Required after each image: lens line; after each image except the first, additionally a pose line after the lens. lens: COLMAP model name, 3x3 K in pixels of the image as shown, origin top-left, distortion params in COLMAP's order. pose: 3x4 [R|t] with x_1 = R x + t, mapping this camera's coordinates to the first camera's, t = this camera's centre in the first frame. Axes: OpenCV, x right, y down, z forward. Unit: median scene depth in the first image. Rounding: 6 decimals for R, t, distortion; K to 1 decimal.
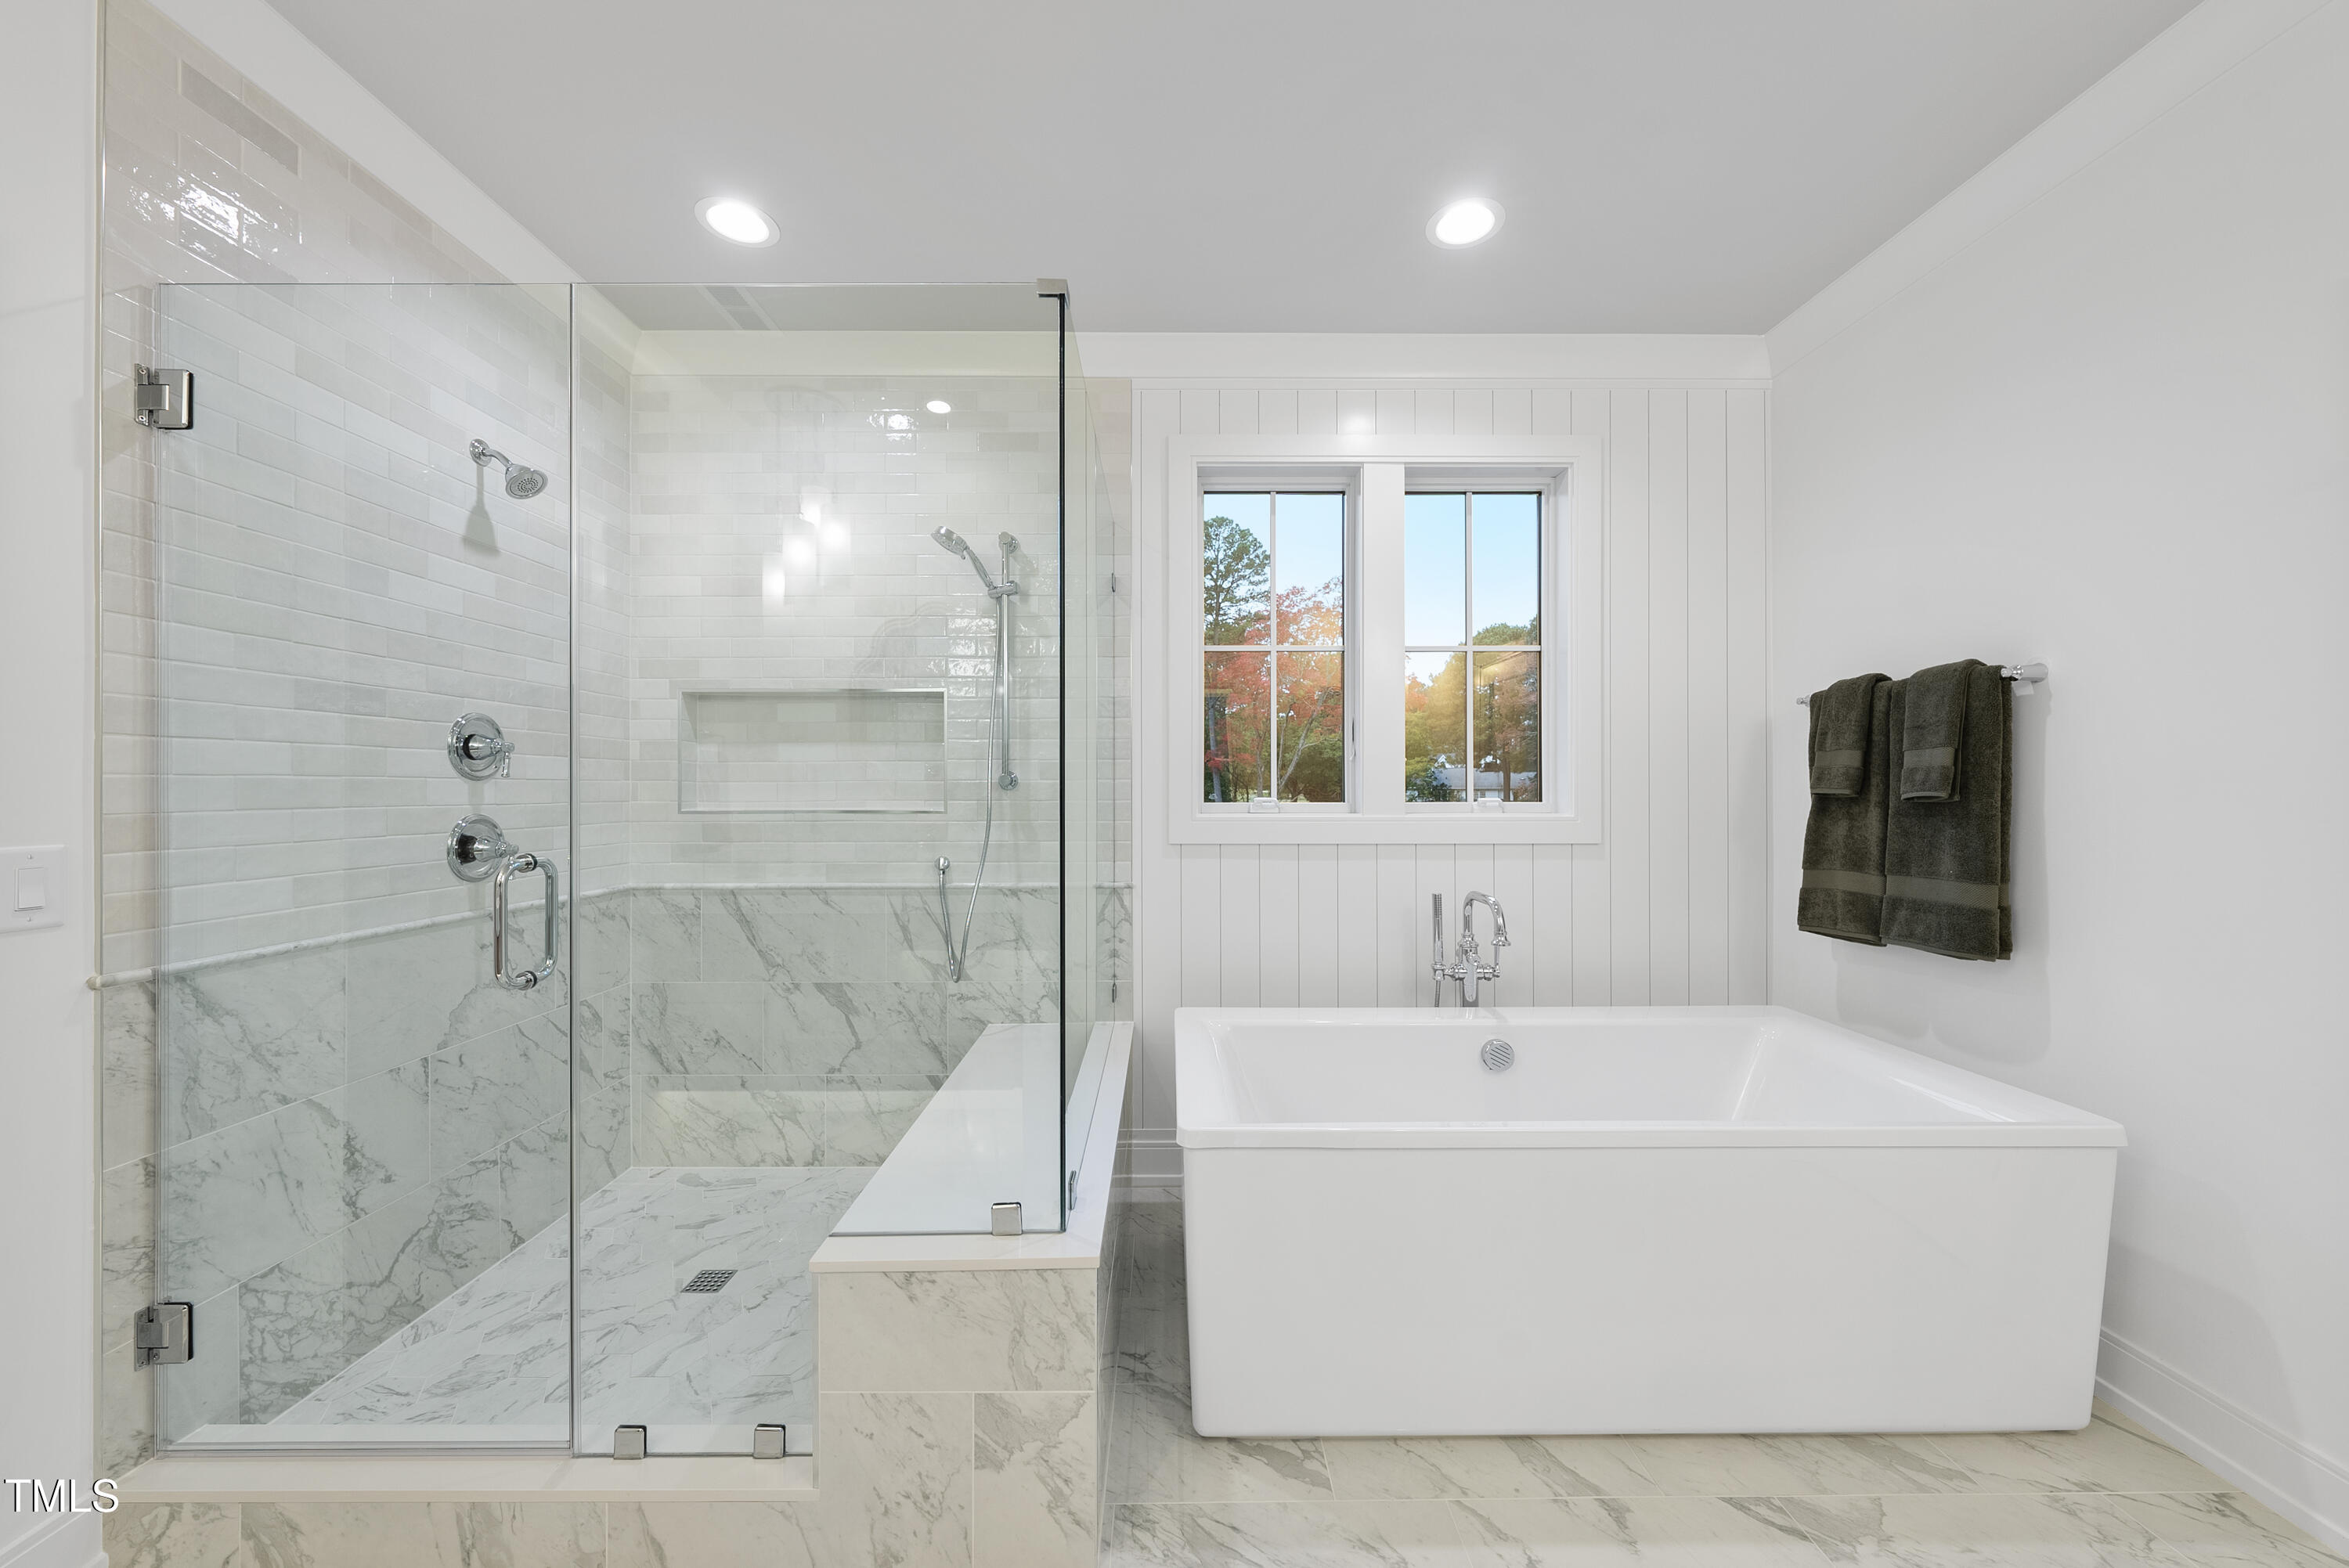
lens RADIAL K [[824.3, 0, 1174.6], [0, 824.3, 789.7], [0, 0, 1]] dist [-0.001895, 0.000035]
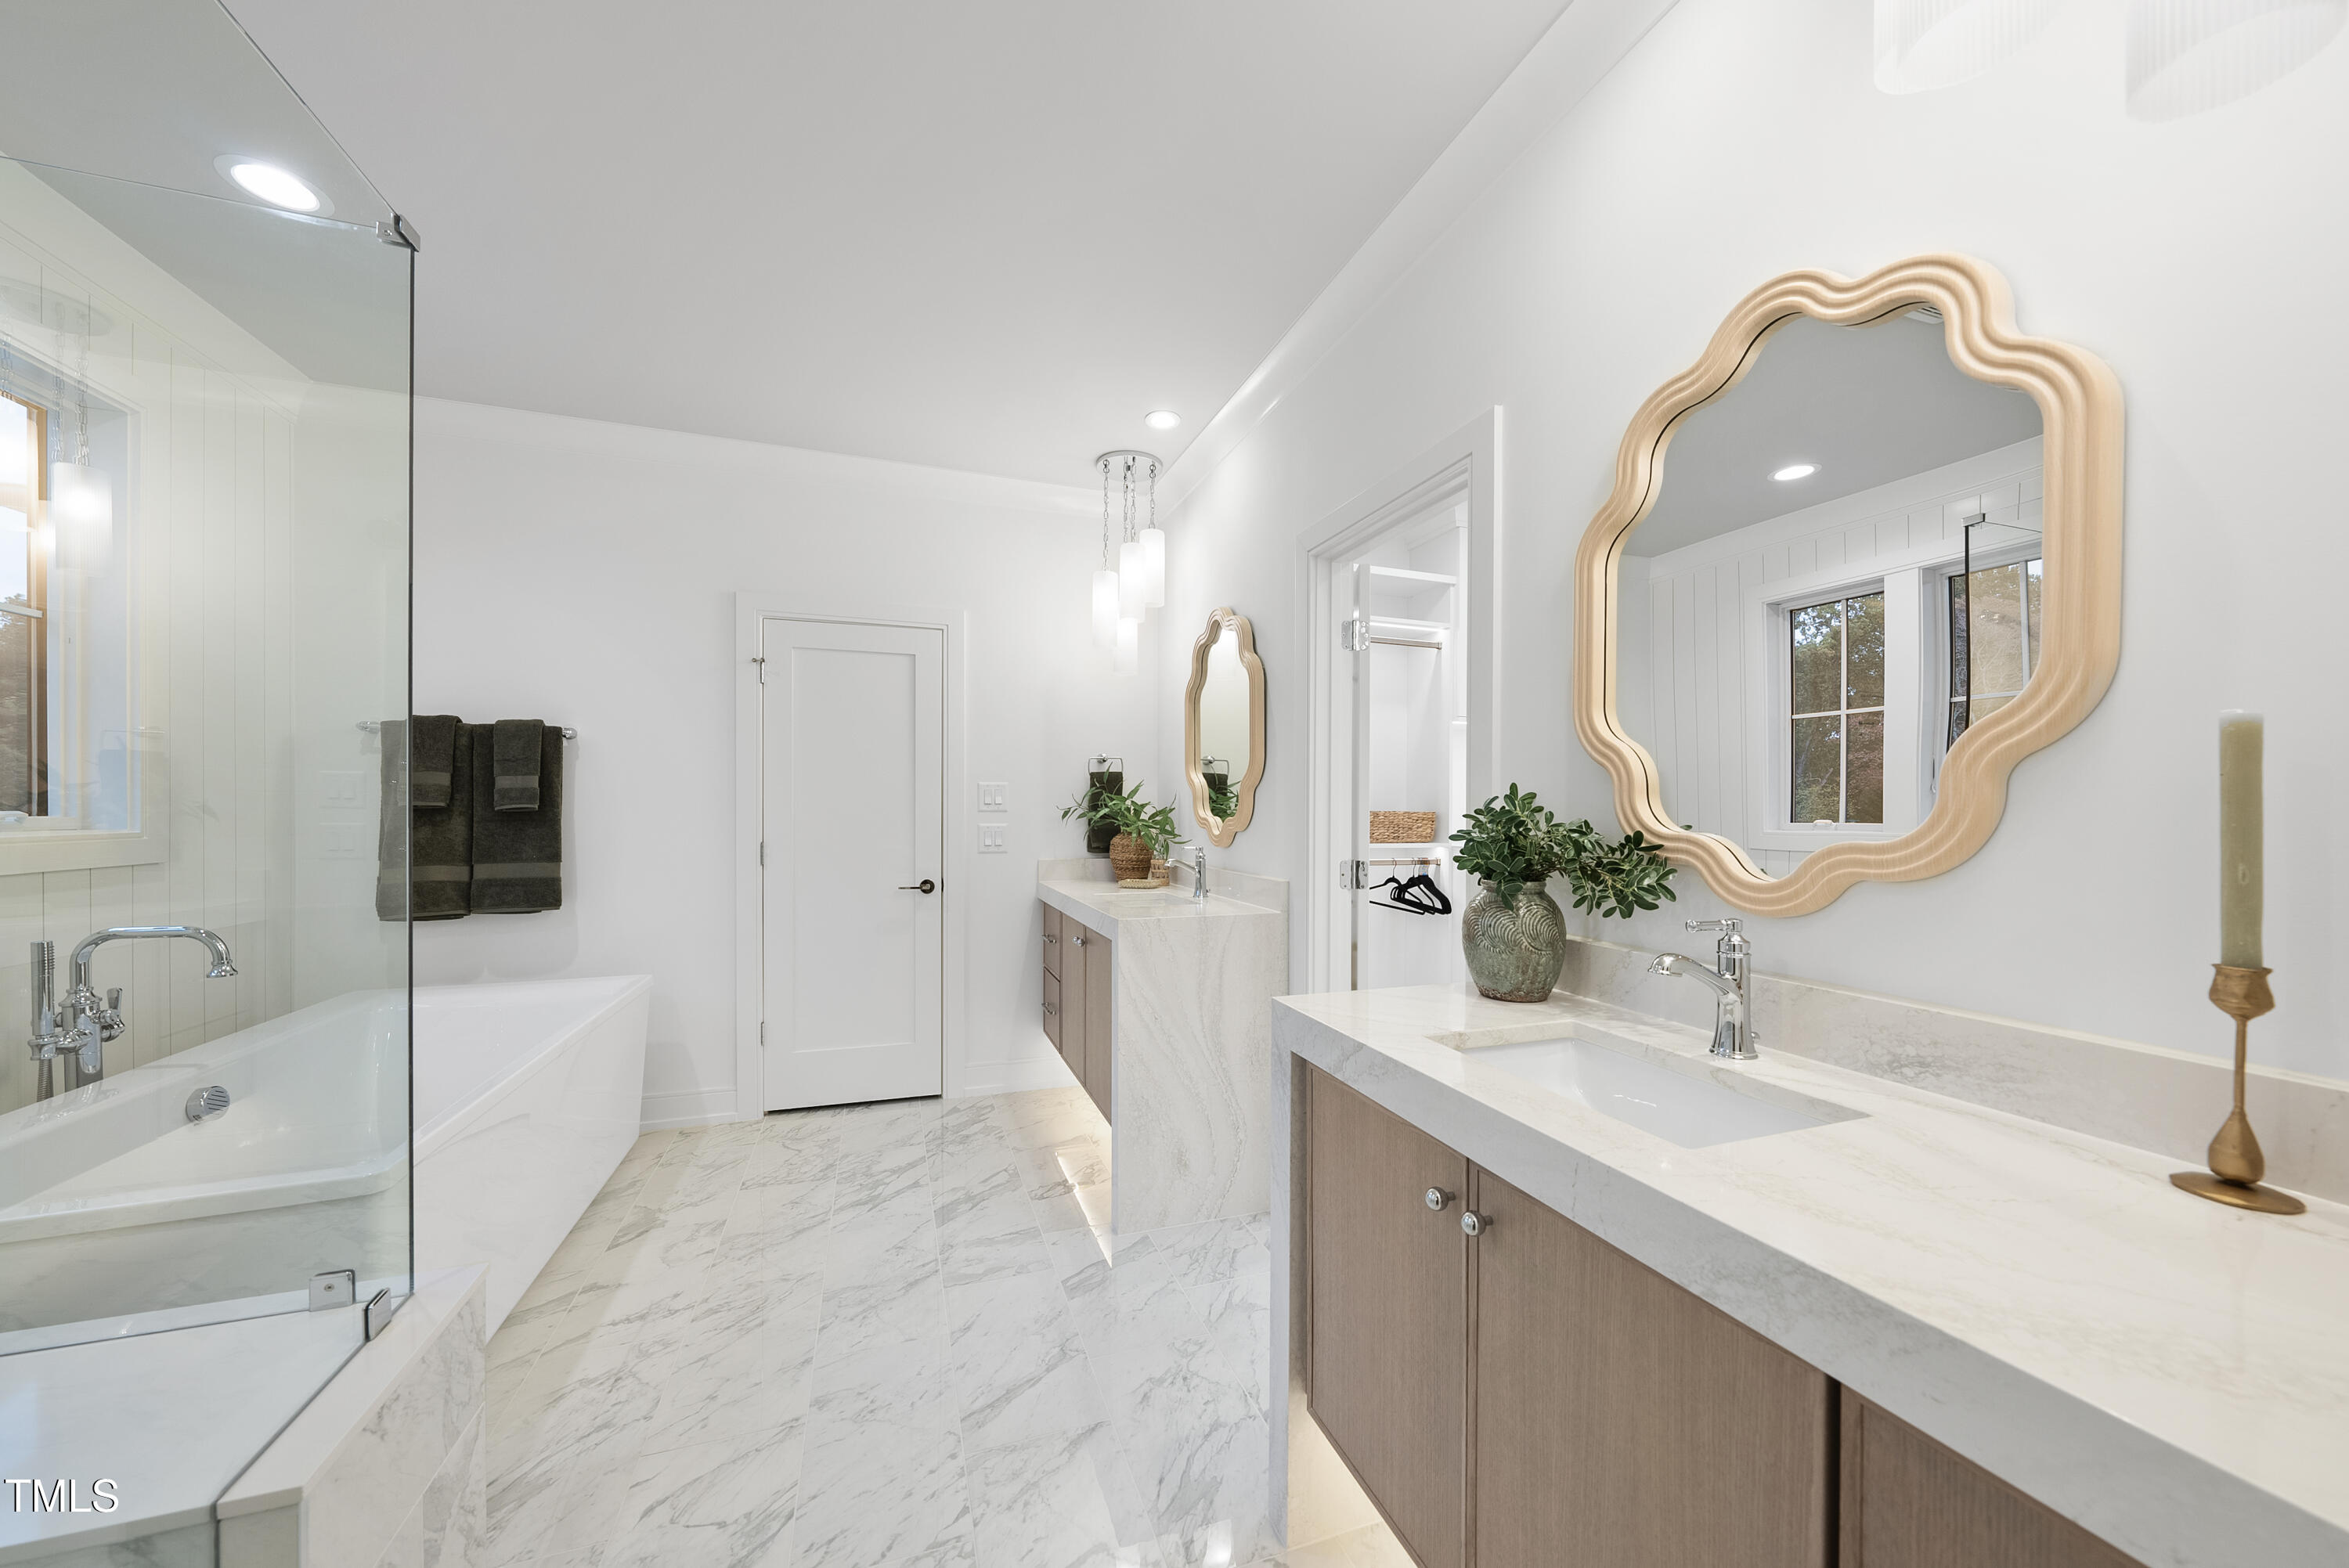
lens RADIAL K [[824.3, 0, 1174.3], [0, 824.3, 802.1], [0, 0, 1]] dist [-0.001895, 0.000035]
pose [[-0.320913, 0.003695, 0.947101, -0.864873], [-0.001131, 0.999990, -0.004284, 0.002904], [-0.947108, -0.002446, -0.320906, 0.345712]]
